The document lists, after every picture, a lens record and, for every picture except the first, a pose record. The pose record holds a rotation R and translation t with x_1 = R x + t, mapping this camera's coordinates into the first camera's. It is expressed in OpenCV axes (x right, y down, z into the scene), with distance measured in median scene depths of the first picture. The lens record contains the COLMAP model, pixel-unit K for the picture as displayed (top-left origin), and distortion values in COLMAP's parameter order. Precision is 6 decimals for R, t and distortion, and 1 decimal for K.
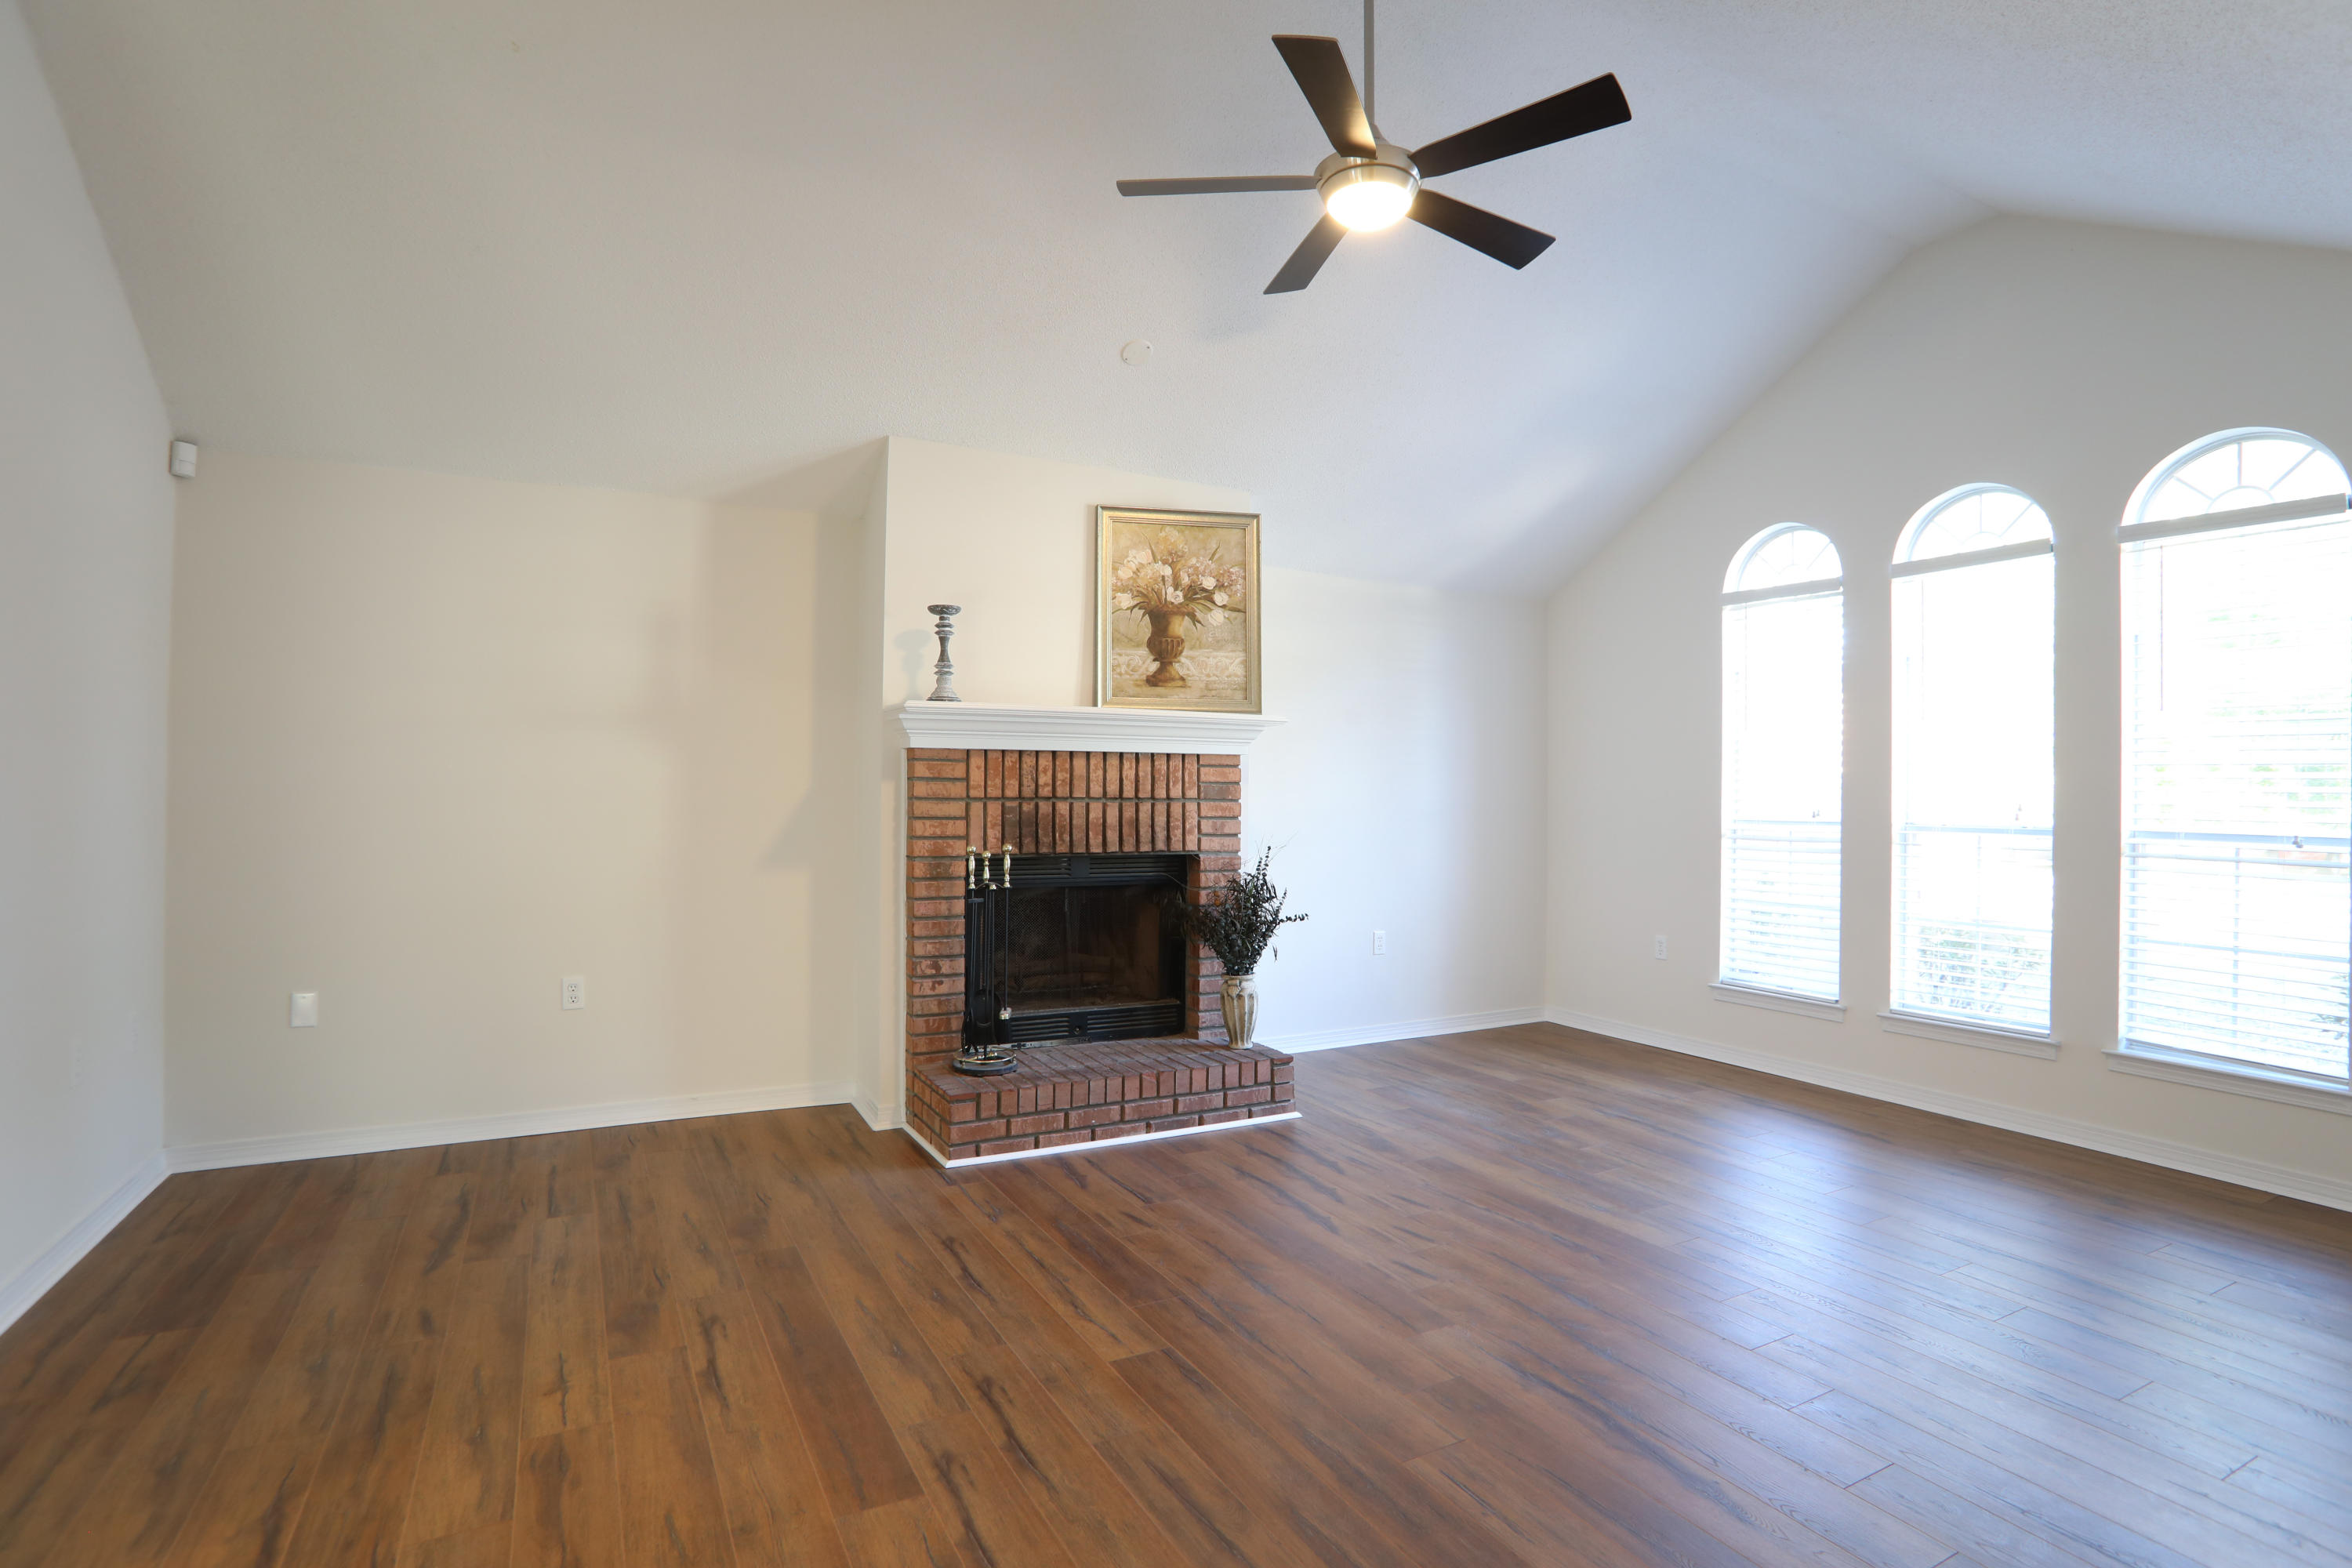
lens RADIAL K [[1145.2, 0, 1196.2], [0, 1145.2, 778.1], [0, 0, 1]] dist [-0.083137, 0.034882]
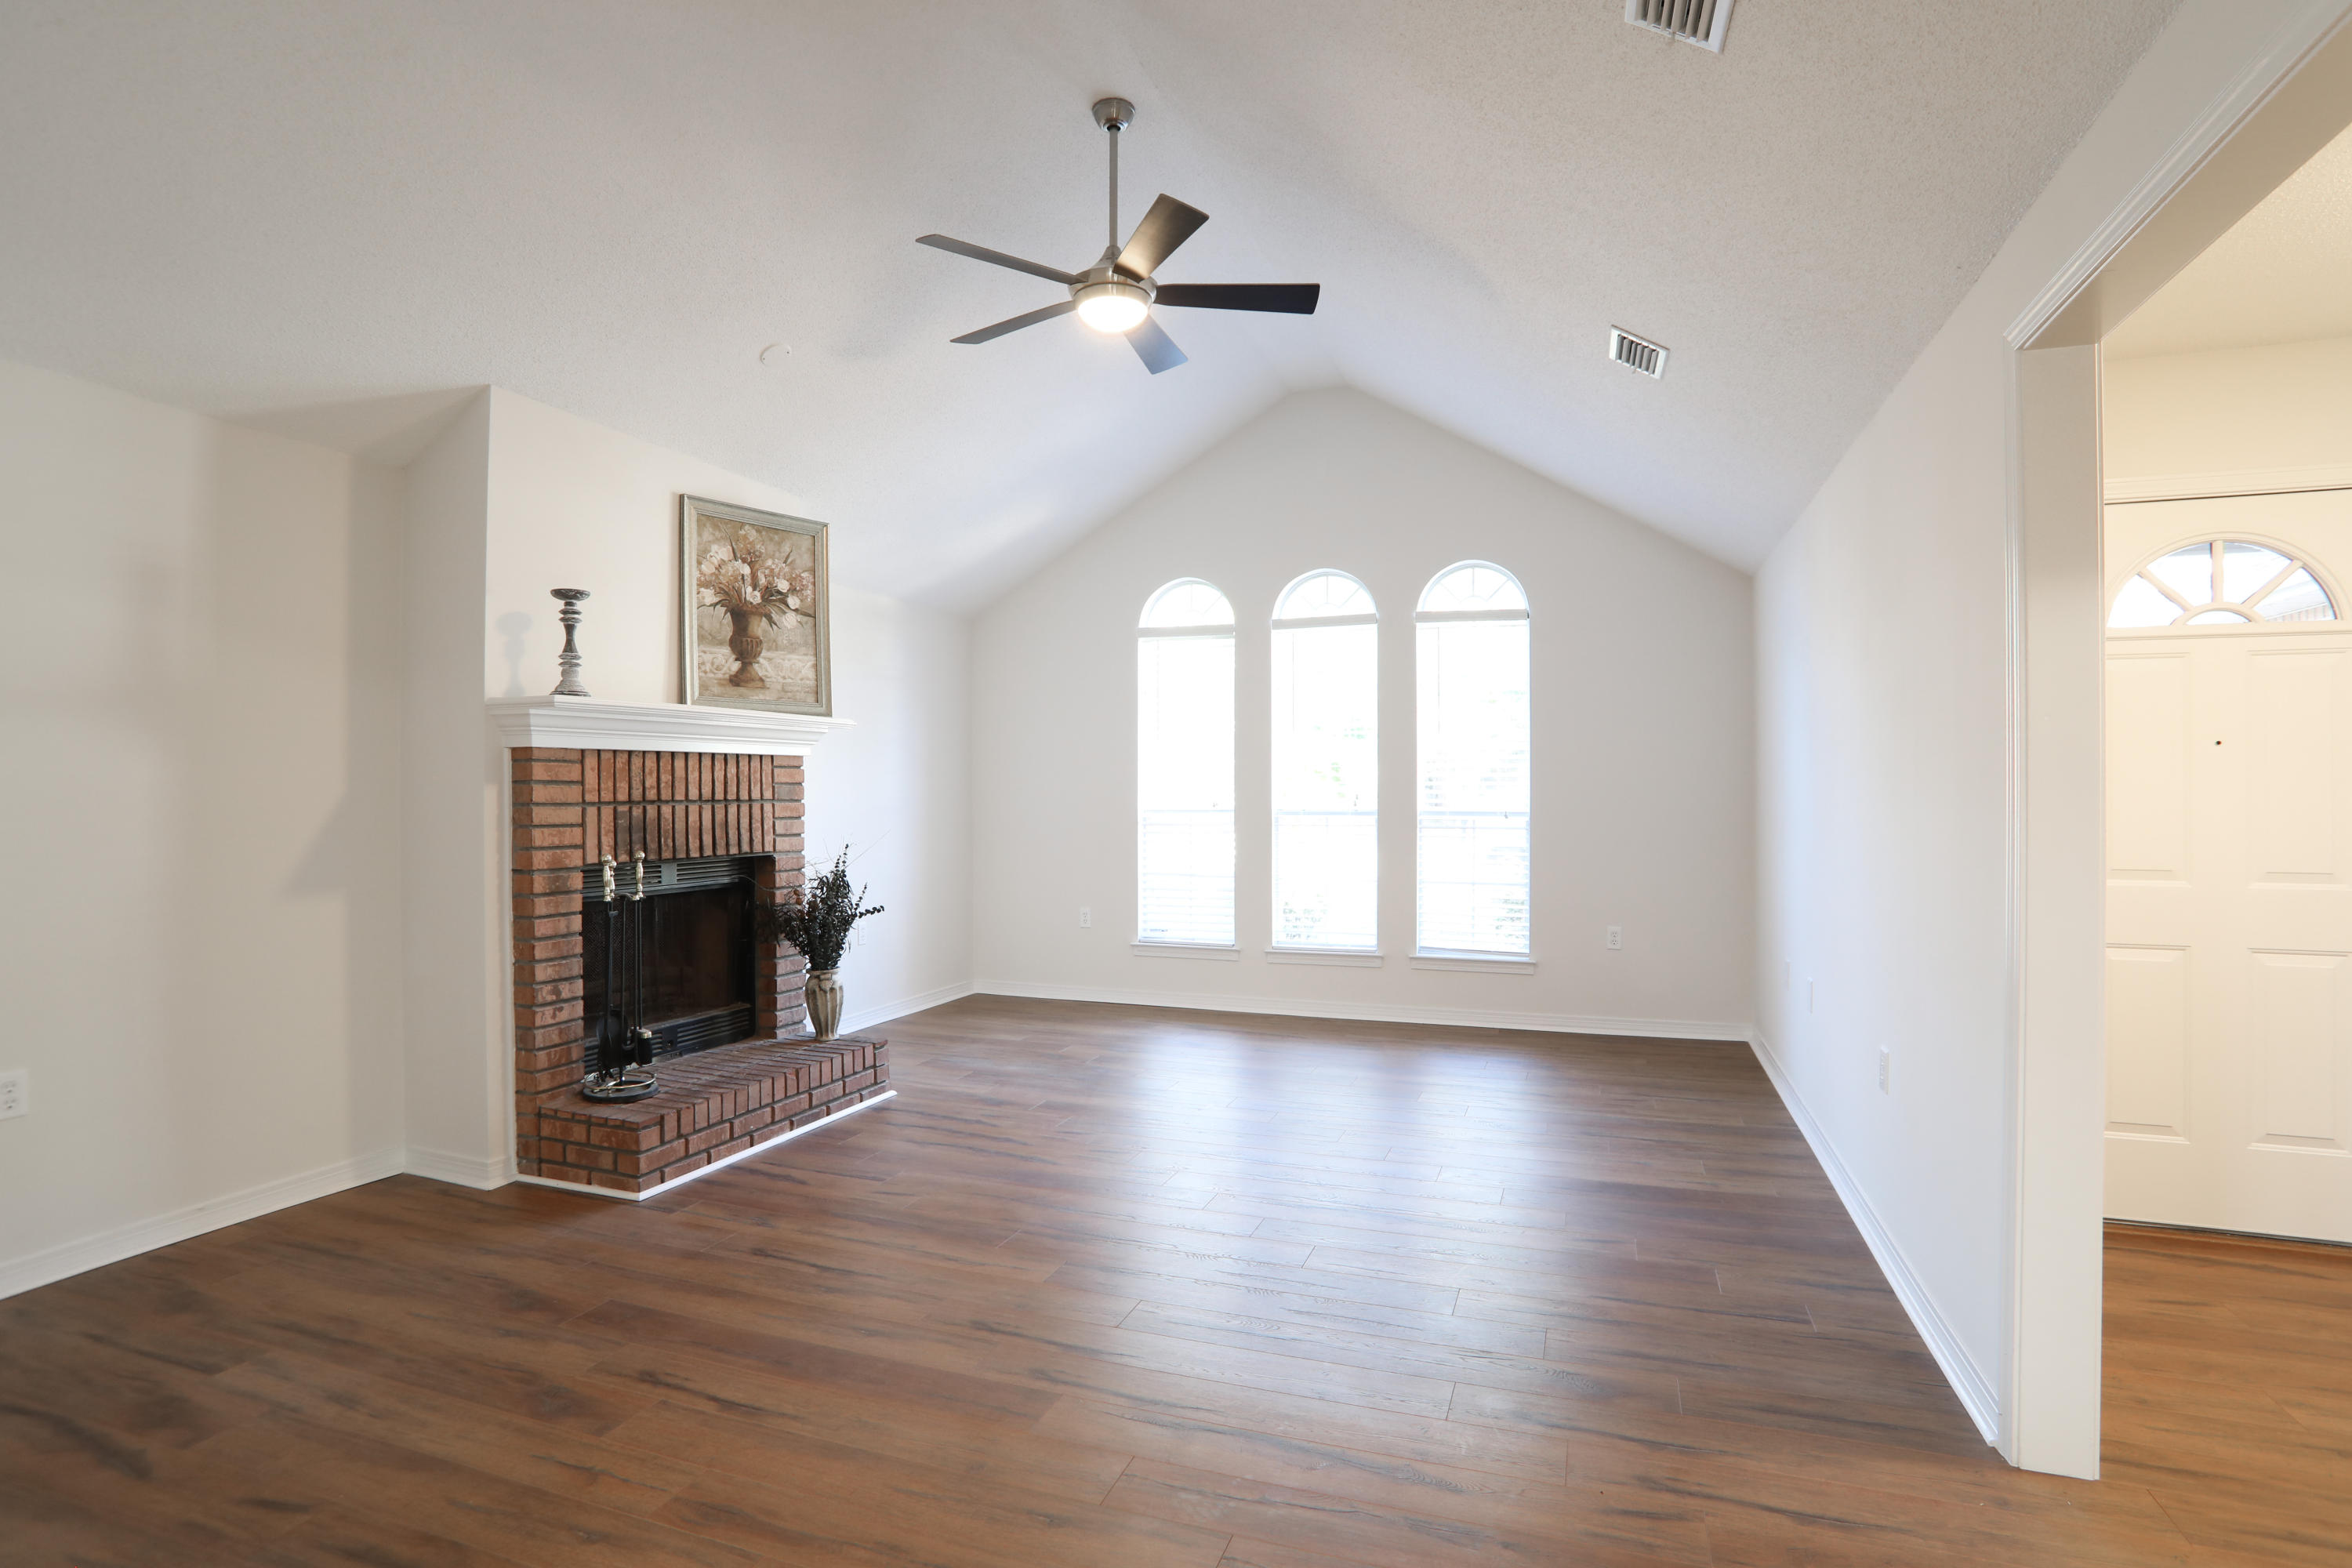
lens RADIAL K [[1145.2, 0, 1196.2], [0, 1145.2, 778.1], [0, 0, 1]] dist [-0.083137, 0.034882]
pose [[0.752932, -0.004205, 0.658084, -0.419562], [0.001489, 0.999988, 0.004687, -0.005655], [-0.658096, -0.002549, 0.752930, 0.008103]]
